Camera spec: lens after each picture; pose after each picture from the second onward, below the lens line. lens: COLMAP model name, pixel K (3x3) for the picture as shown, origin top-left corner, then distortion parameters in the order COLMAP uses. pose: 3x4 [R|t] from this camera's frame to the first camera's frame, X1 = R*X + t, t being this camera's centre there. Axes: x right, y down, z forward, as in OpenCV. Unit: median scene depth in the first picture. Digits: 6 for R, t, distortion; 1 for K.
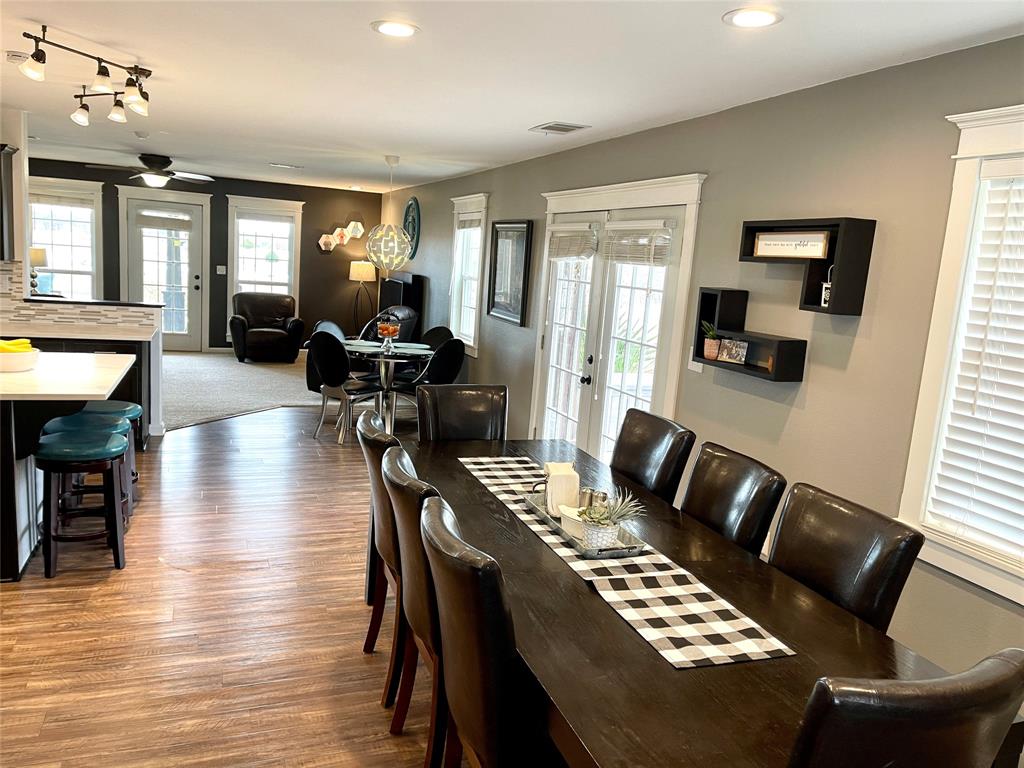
lens RADIAL K [[769.2, 0, 512.0], [0, 769.2, 389.5], [0, 0, 1]] dist [0.080828, -0.098496]
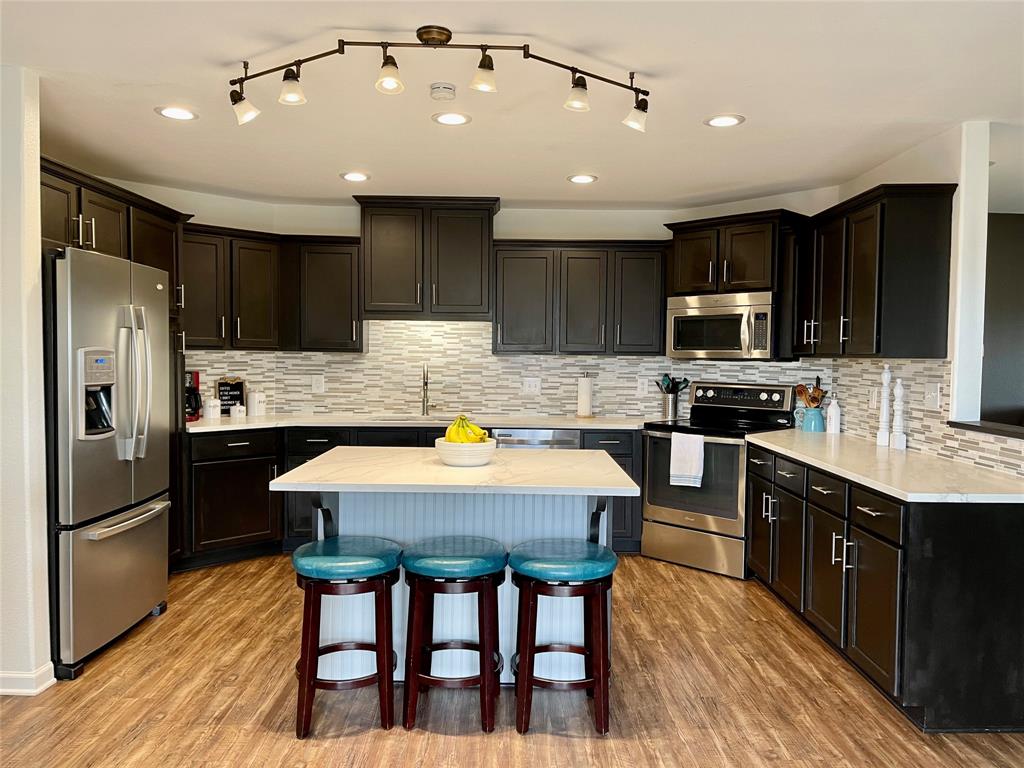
lens RADIAL K [[769.2, 0, 512.0], [0, 769.2, 389.5], [0, 0, 1]] dist [0.080828, -0.098496]
pose [[-0.343979, -0.030695, -0.938476, 0.044258], [-0.193162, 0.980402, 0.038733, -0.057040], [0.918894, 0.194601, -0.343167, 0.518373]]
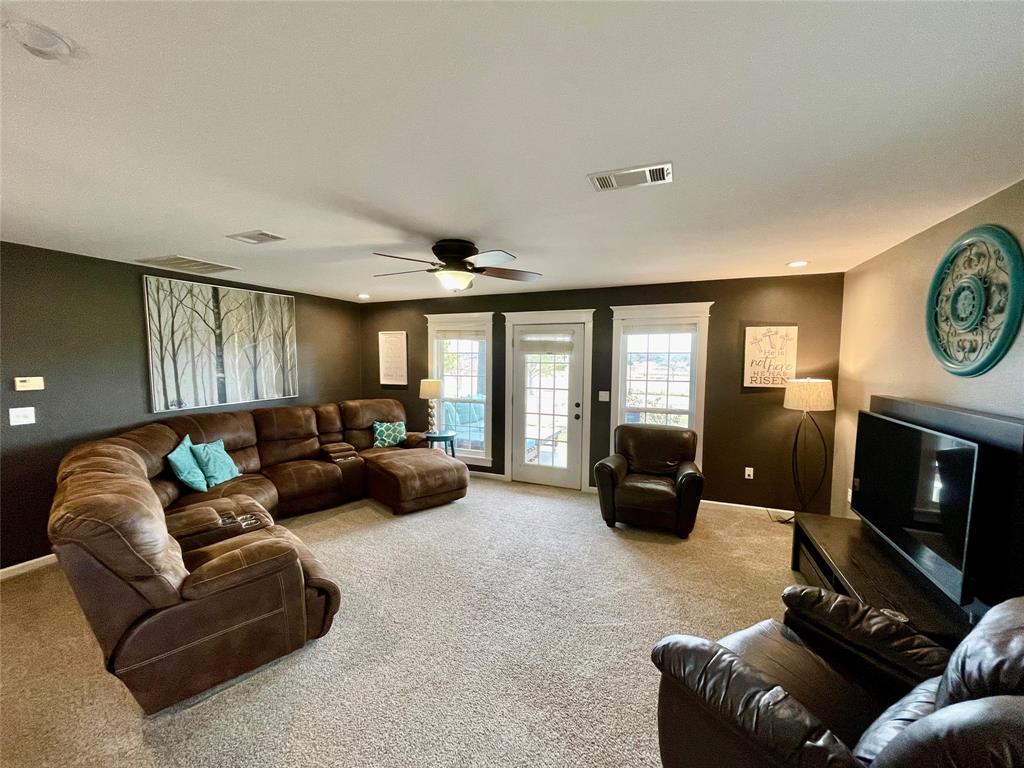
lens RADIAL K [[410.9, 0, 501.7], [0, 410.9, 387.7], [0, 0, 1]] dist [-0.002550, -0.000375]
pose [[0.708949, -0.018017, -0.705030, -0.150582], [-0.072094, 0.992586, -0.097860, -0.119917], [0.701565, 0.120206, 0.702393, 0.656102]]
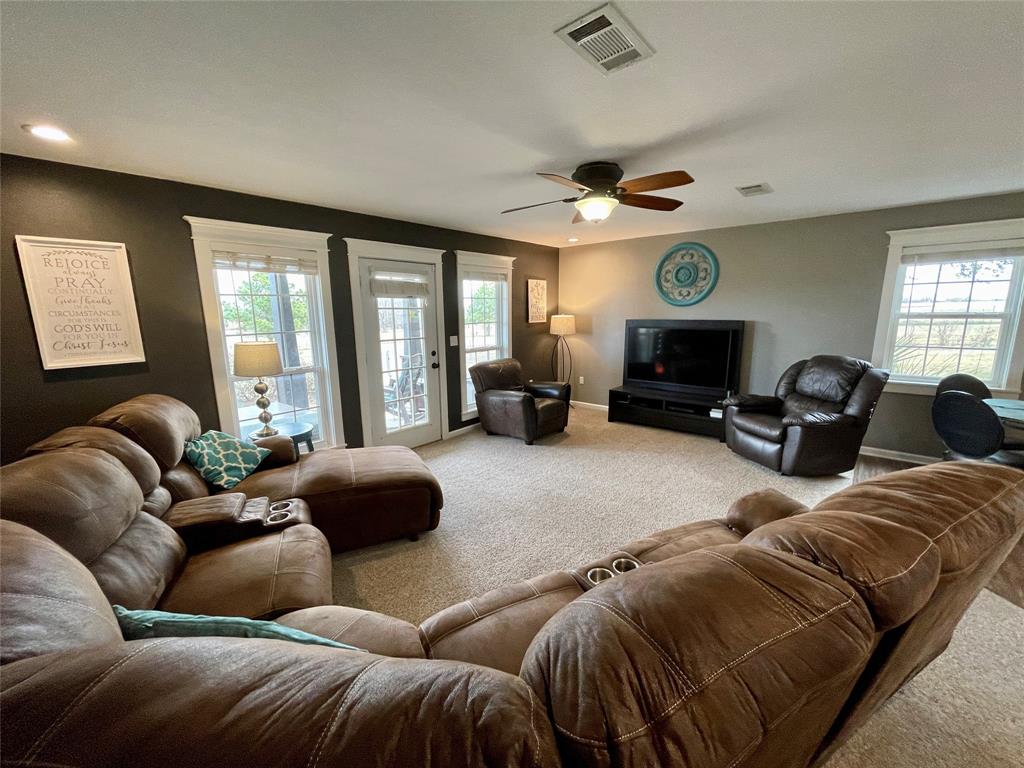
lens RADIAL K [[415.7, 0, 510.5], [0, 415.7, 387.9], [0, 0, 1]] dist [-0.002955, -0.000375]
pose [[0.878806, -0.171380, 0.445342, -0.568897], [0.157041, 0.985163, 0.069225, -0.134251], [-0.450598, 0.009102, 0.892680, 0.611929]]
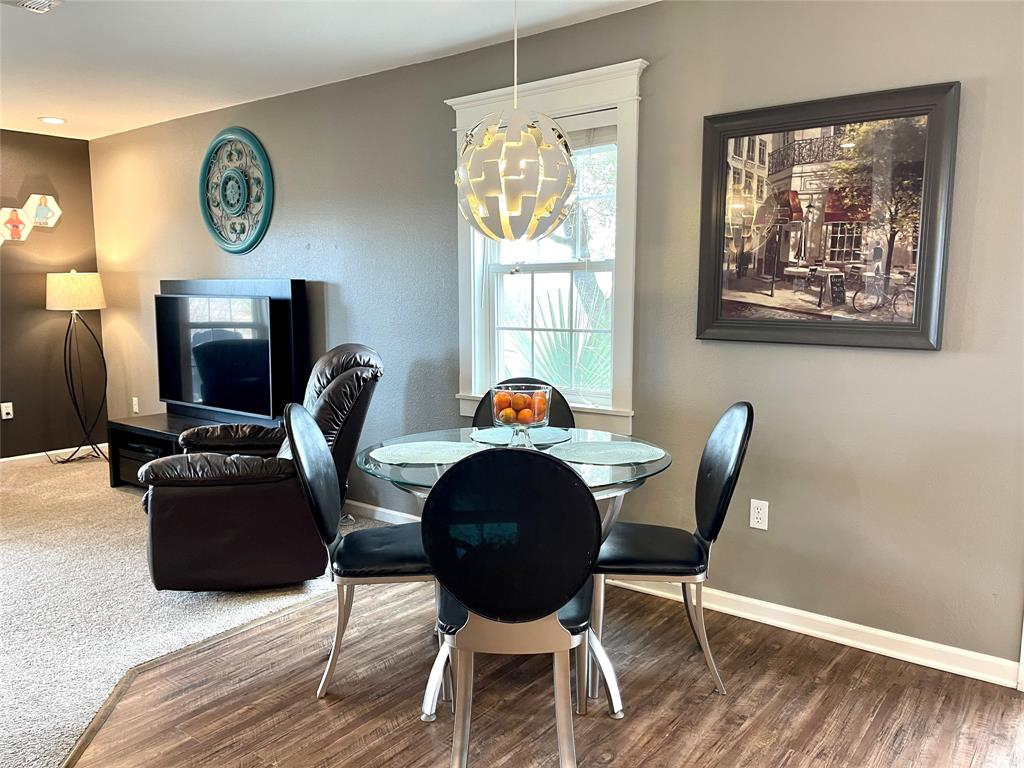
lens RADIAL K [[769.2, 0, 512.0], [0, 769.2, 389.5], [0, 0, 1]] dist [0.080828, -0.098496]
pose [[0.852060, -0.133503, 0.506133, -0.242015], [0.147690, 0.988958, 0.012226, -0.061026], [-0.502176, 0.064334, 0.862369, 0.475803]]
